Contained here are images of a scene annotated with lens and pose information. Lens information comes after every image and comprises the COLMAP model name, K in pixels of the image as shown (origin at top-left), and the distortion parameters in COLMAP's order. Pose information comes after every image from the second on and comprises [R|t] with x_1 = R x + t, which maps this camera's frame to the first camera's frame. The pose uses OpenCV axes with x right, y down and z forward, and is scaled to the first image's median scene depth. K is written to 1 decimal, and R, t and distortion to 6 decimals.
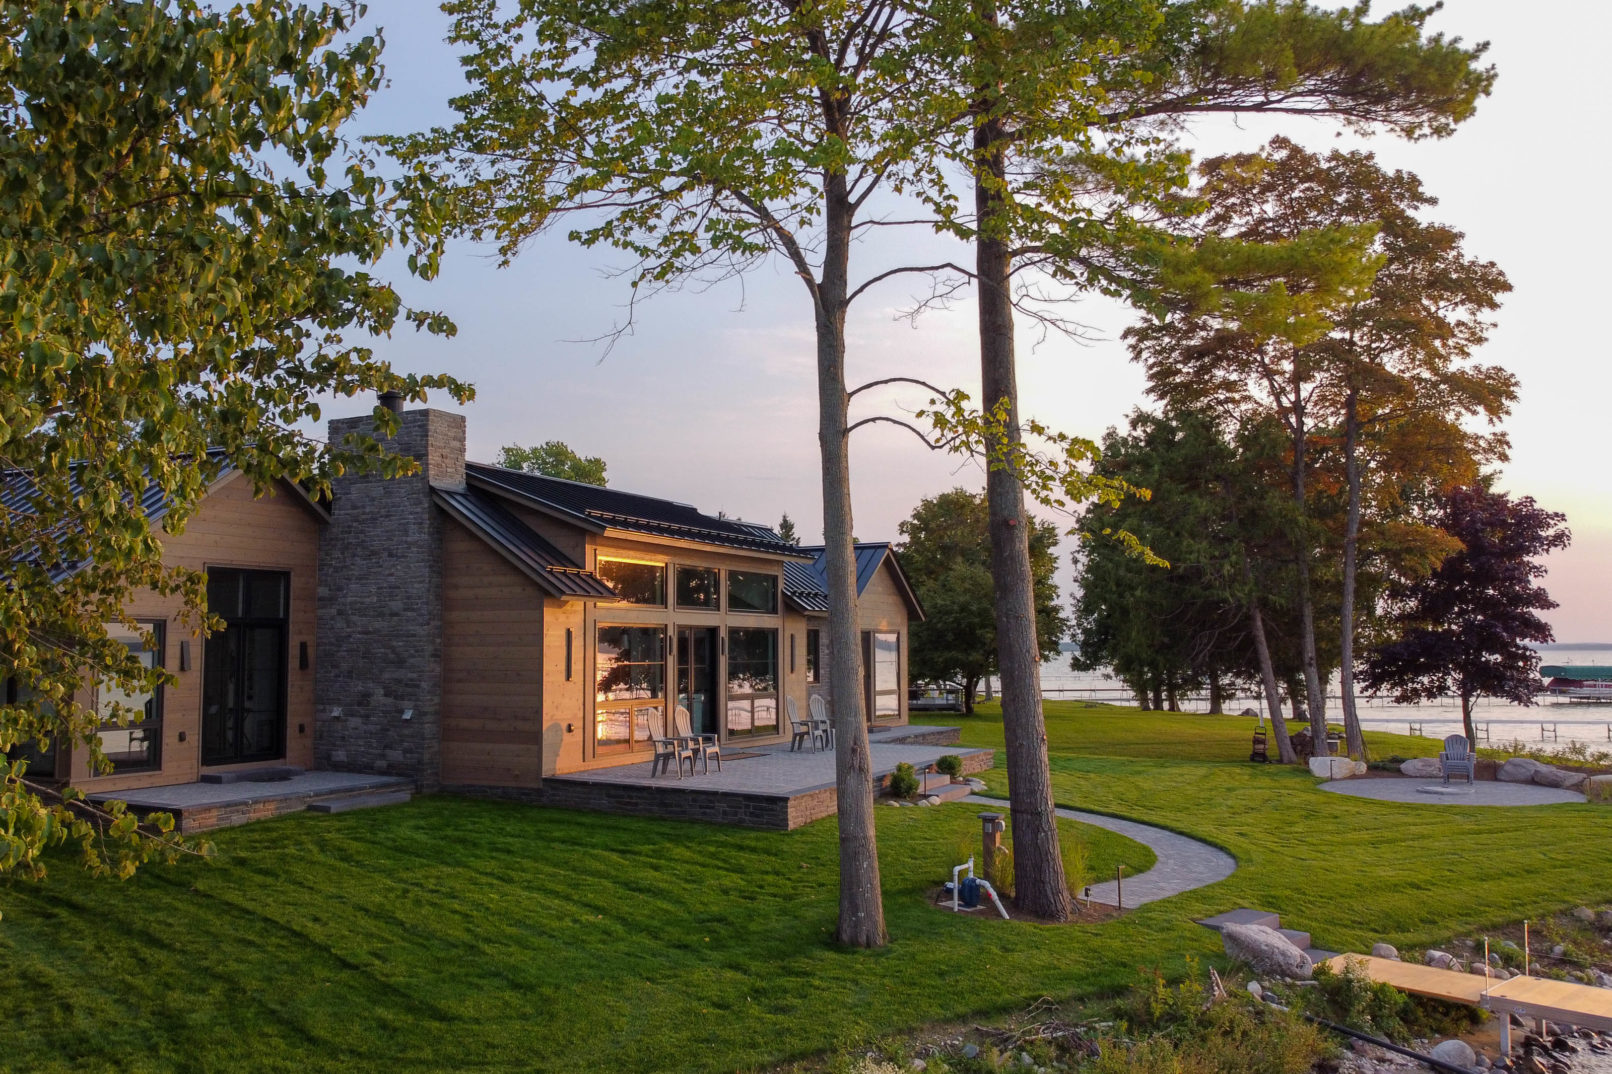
lens RADIAL K [[1250.9, 0, 781.3], [0, 1250.9, 583.2], [0, 0, 1]] dist [0.010420, -0.004511]
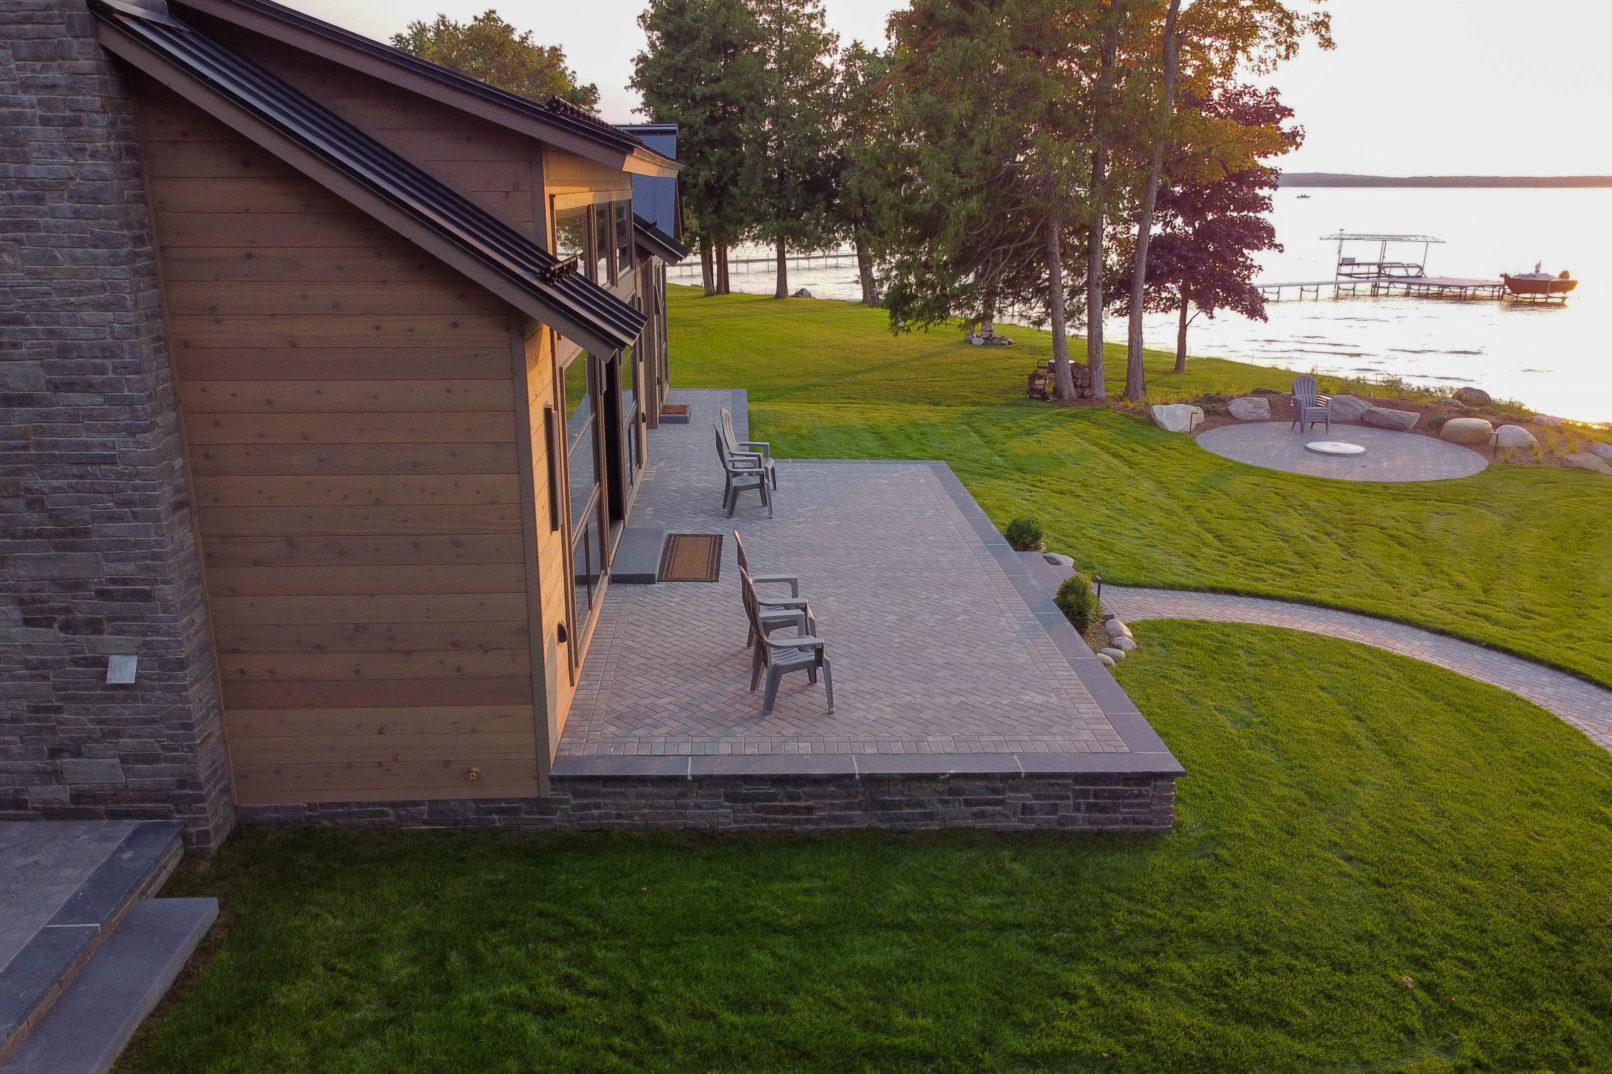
lens RADIAL K [[1243.1, 0, 807.0], [0, 1243.1, 574.5], [0, 0, 1]] dist [0.007415, -0.009623]
pose [[0.868957, -0.145899, 0.472892, -0.290982], [-0.029516, 0.938575, 0.343810, -0.054300], [-0.494006, -0.312714, 0.811275, 0.604362]]
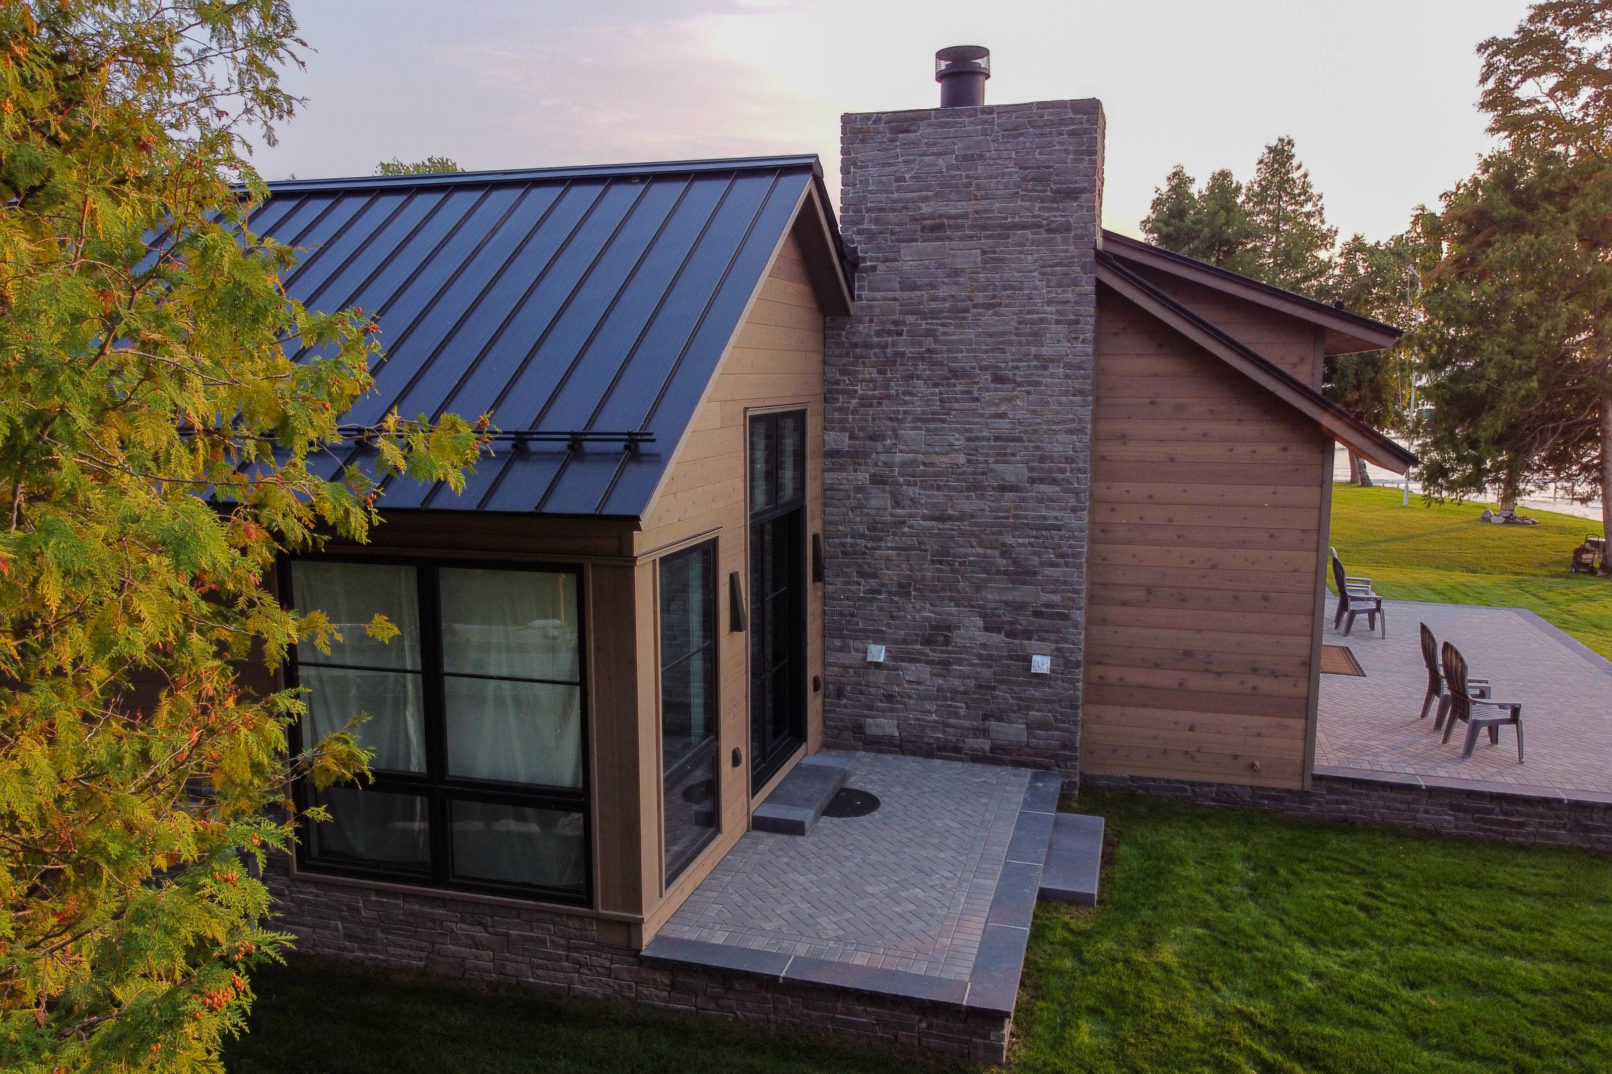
lens RADIAL K [[1243.1, 0, 807.0], [0, 1243.1, 574.5], [0, 0, 1]] dist [0.007415, -0.009623]
pose [[0.983082, -0.030195, 0.180660, -0.501063], [-0.009086, 0.977065, 0.212749, -0.054653], [-0.182941, -0.210792, 0.960260, 0.480176]]
